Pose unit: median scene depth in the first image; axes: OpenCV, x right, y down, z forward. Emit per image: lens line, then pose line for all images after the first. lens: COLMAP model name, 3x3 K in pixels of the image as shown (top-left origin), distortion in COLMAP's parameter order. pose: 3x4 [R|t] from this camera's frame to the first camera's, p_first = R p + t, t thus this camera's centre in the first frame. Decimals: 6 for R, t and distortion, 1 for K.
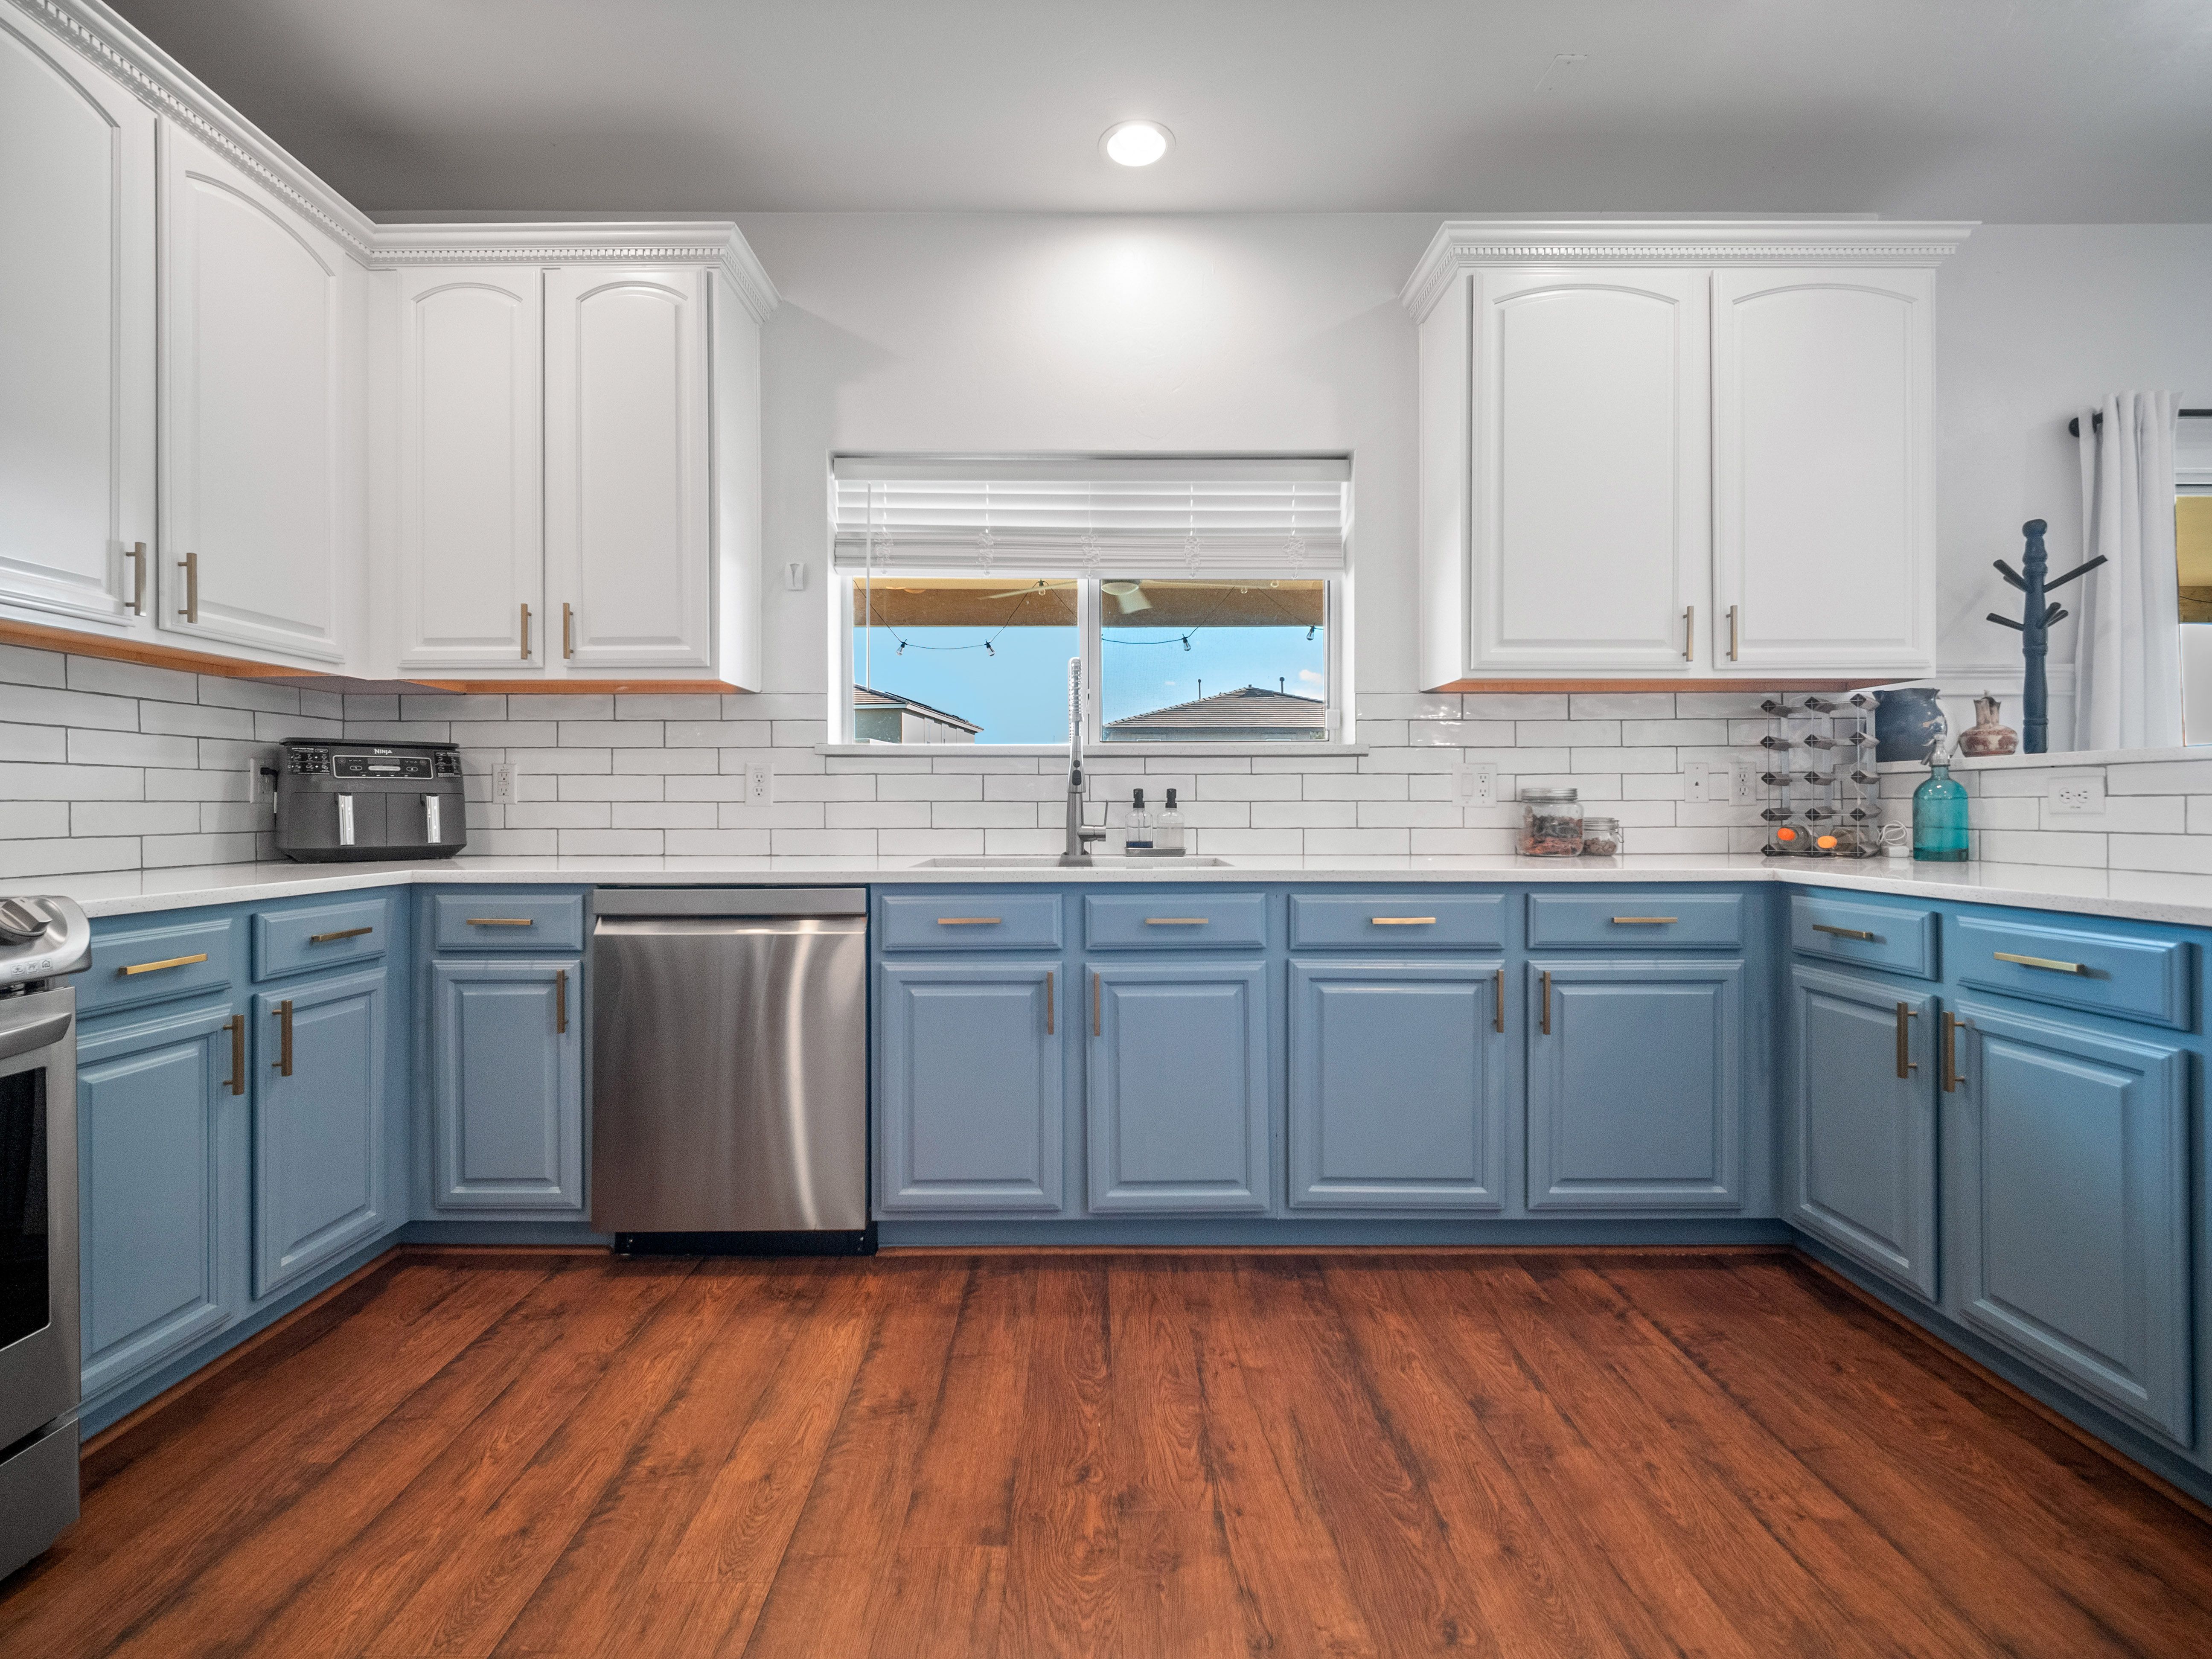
lens RADIAL K [[1002.6, 0, 1092.1], [0, 1002.6, 802.7], [0, 0, 1]] dist [0.002661, -0.002219]
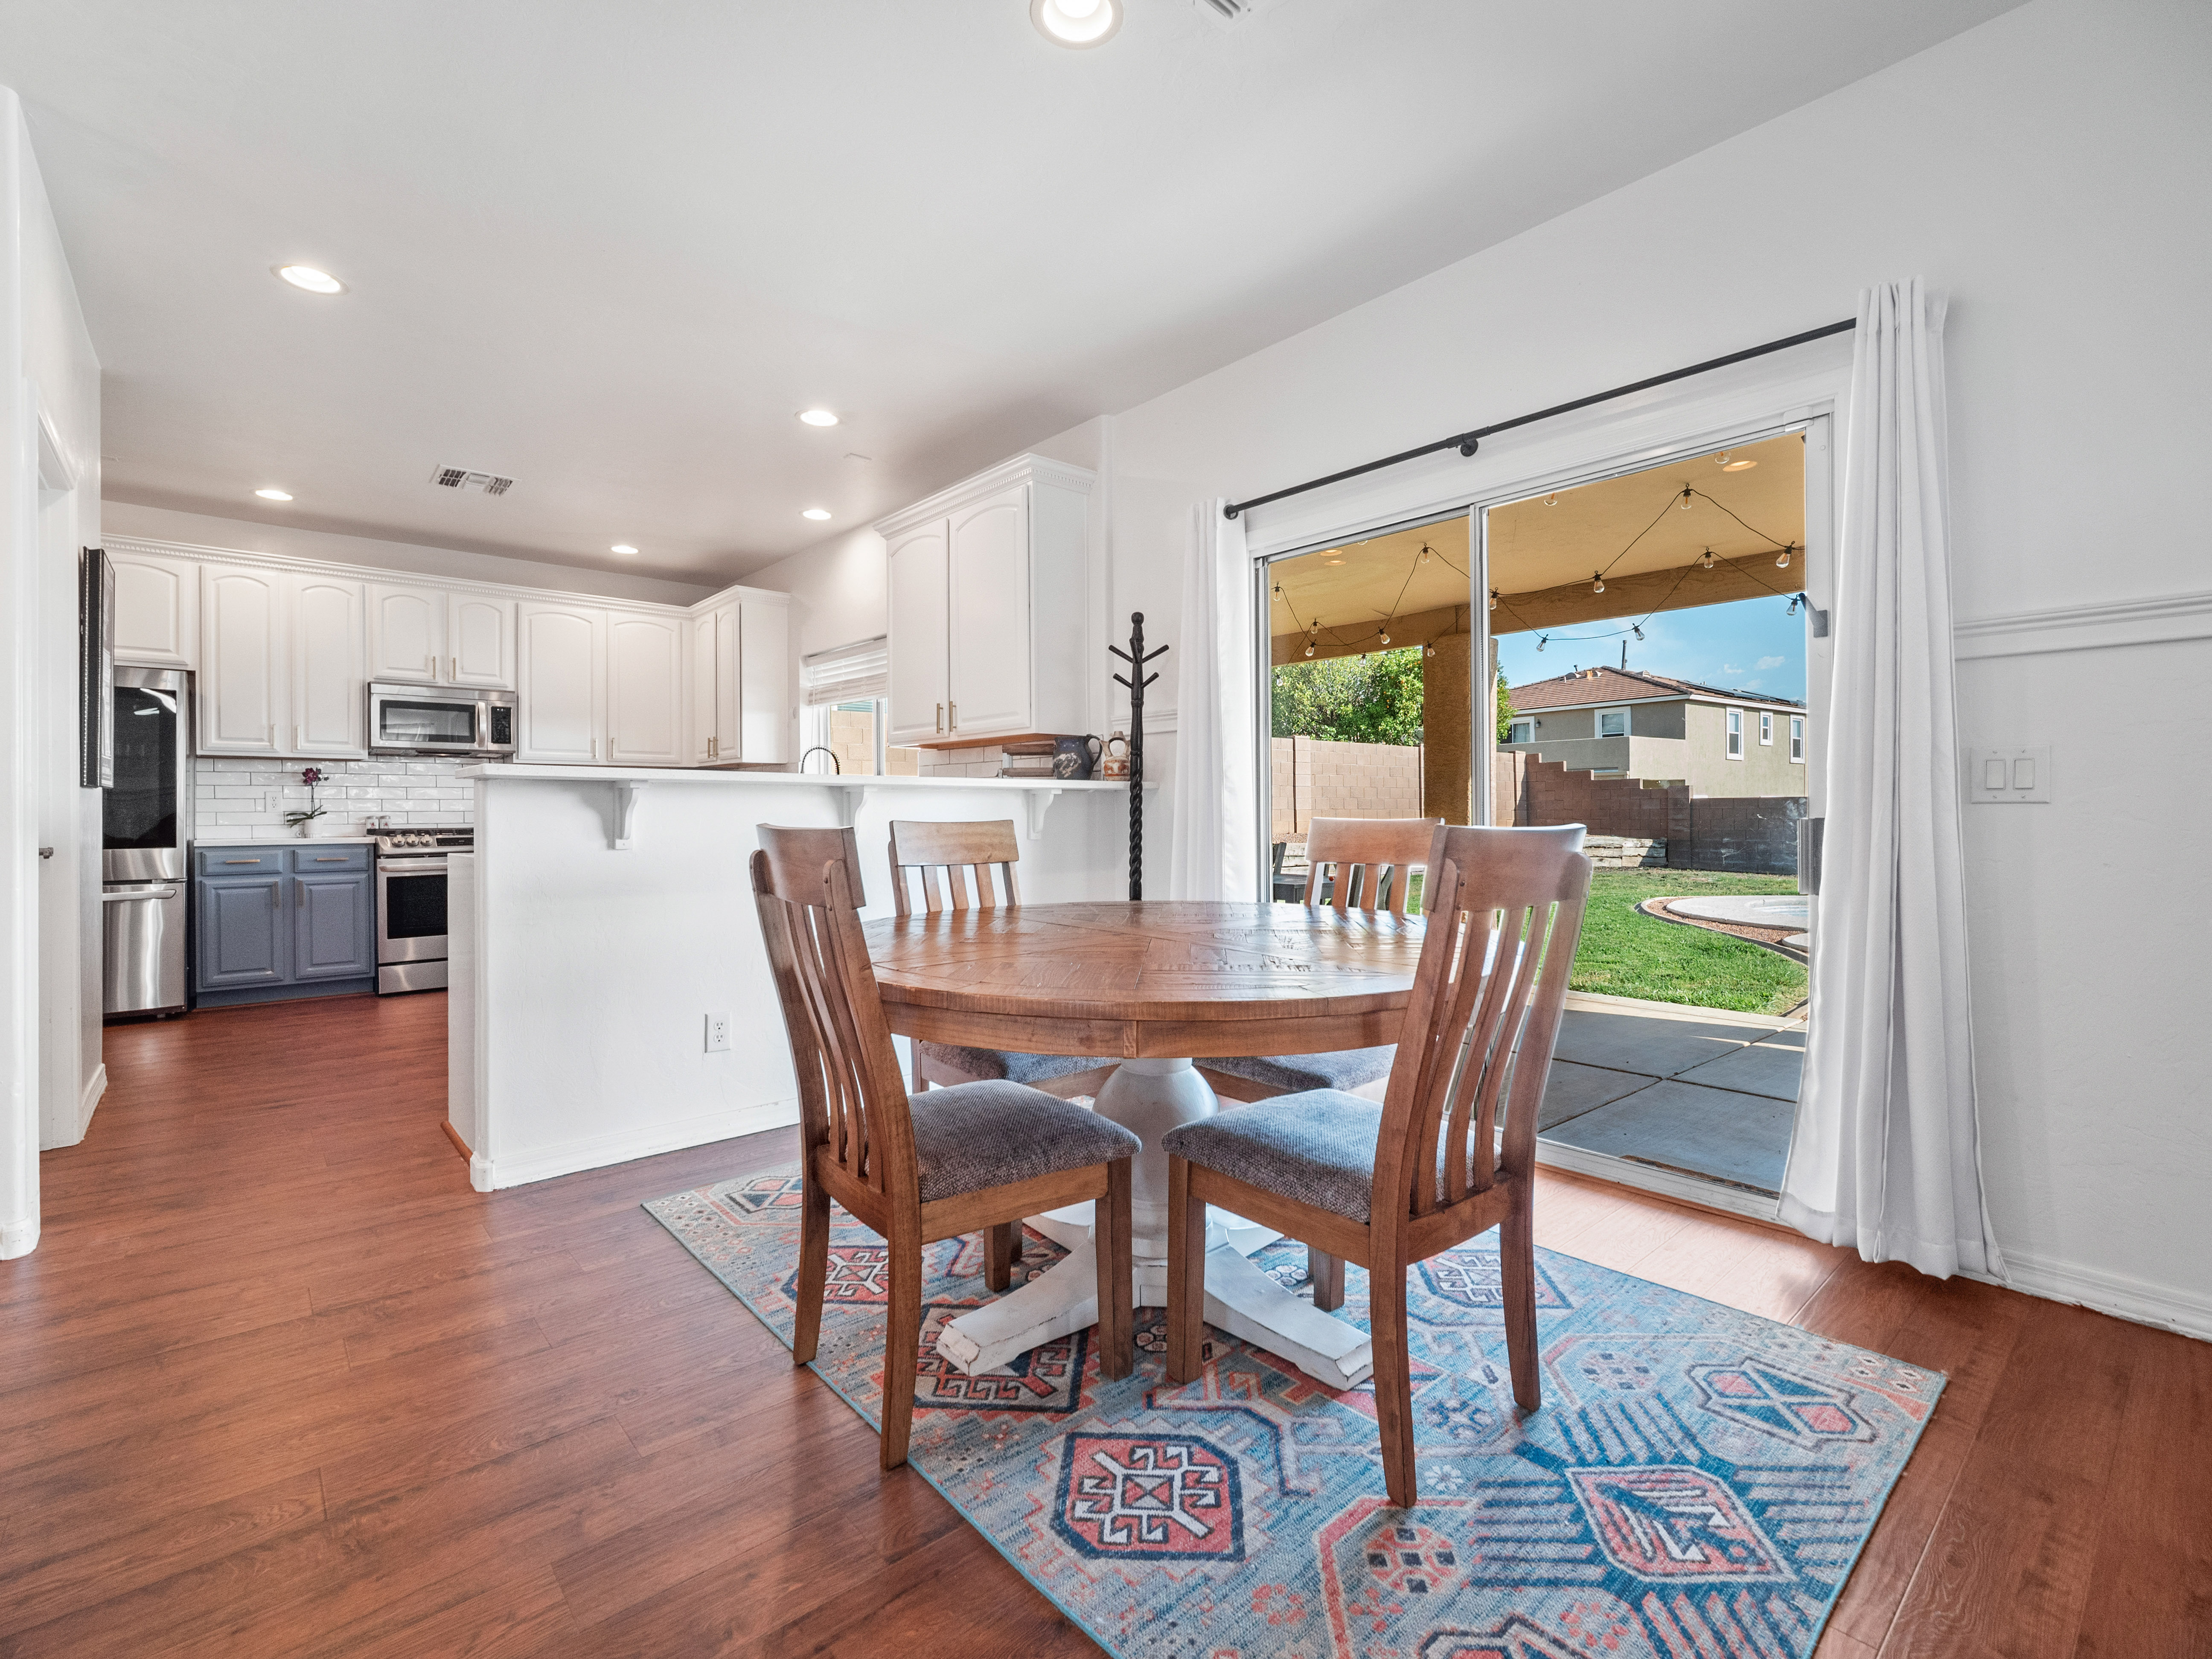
lens RADIAL K [[1002.6, 0, 1090.4], [0, 1002.6, 812.1], [0, 0, 1]] dist [0.002661, -0.002219]
pose [[0.648568, 0.000659, -0.761157, 2.432839], [0.006366, 0.999960, 0.006291, -0.008525], [0.761130, -0.008926, 0.648538, 0.024318]]
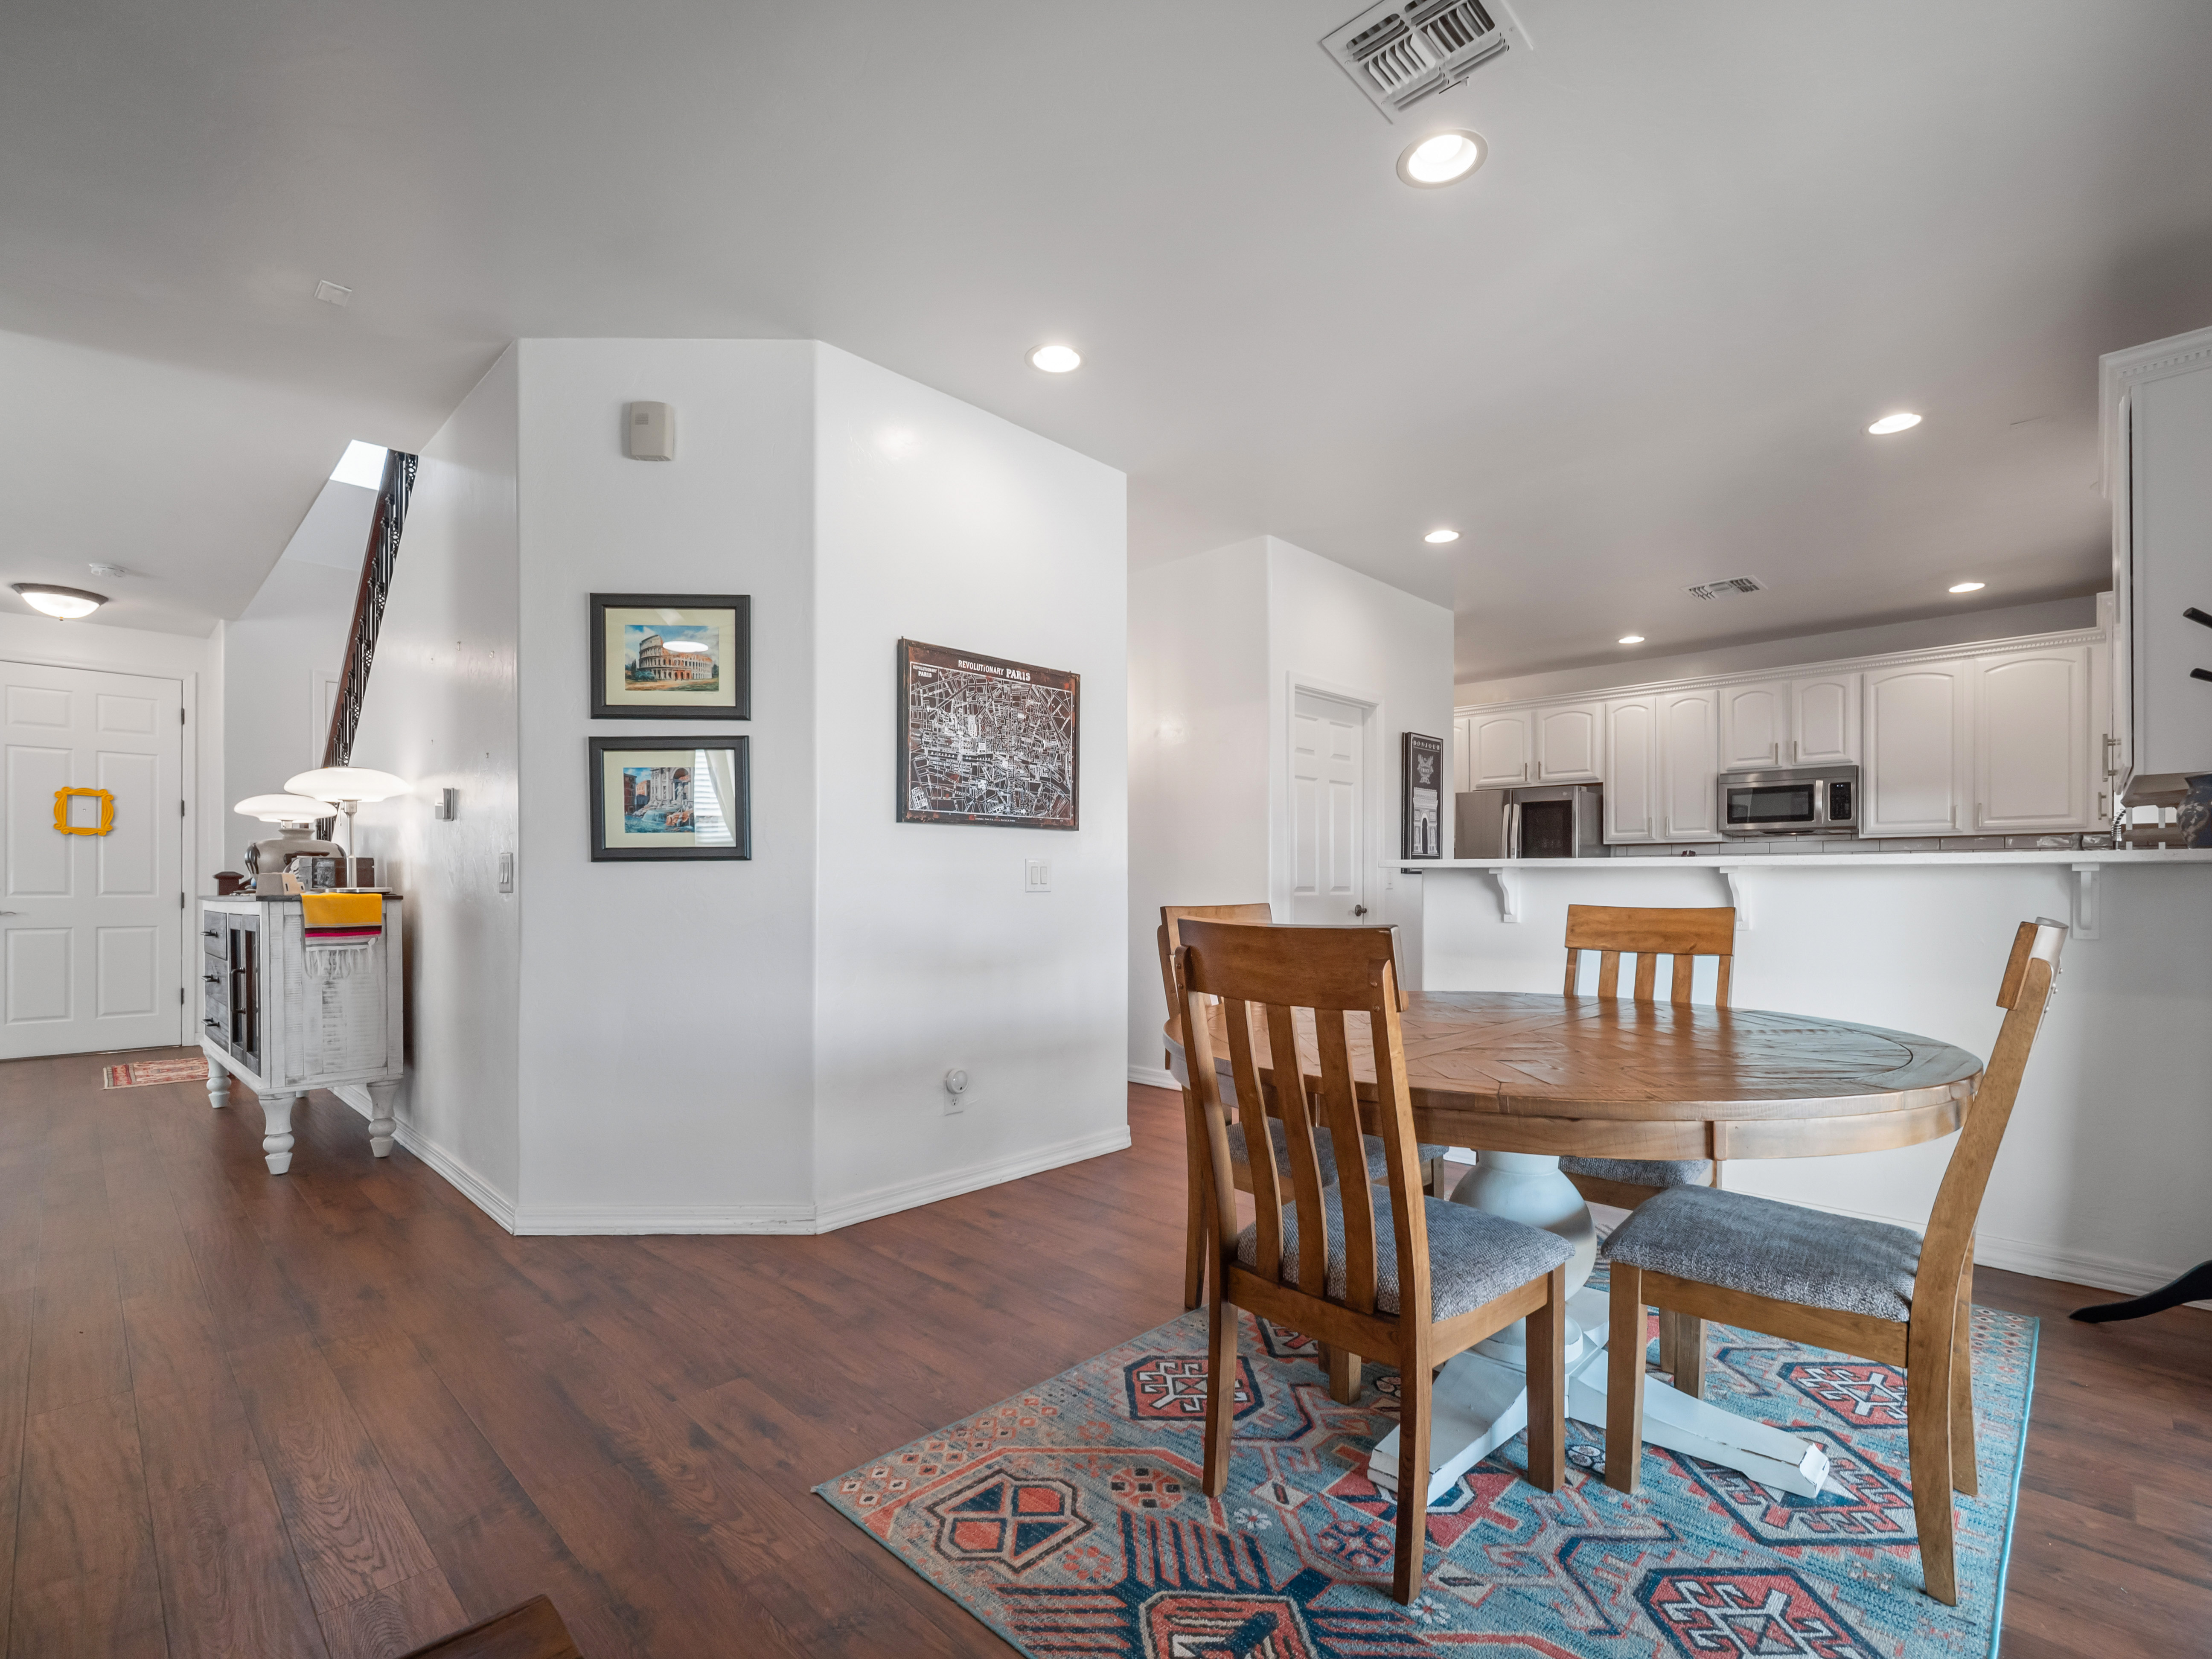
lens RADIAL K [[1002.6, 0, 1107.9], [0, 1002.6, 884.0], [0, 0, 1]] dist [0.002661, -0.002219]
pose [[-0.701698, 0.003548, -0.712465, 2.675171], [0.007695, 0.999967, -0.002599, -0.019030], [0.712433, -0.007306, -0.701702, 1.105113]]
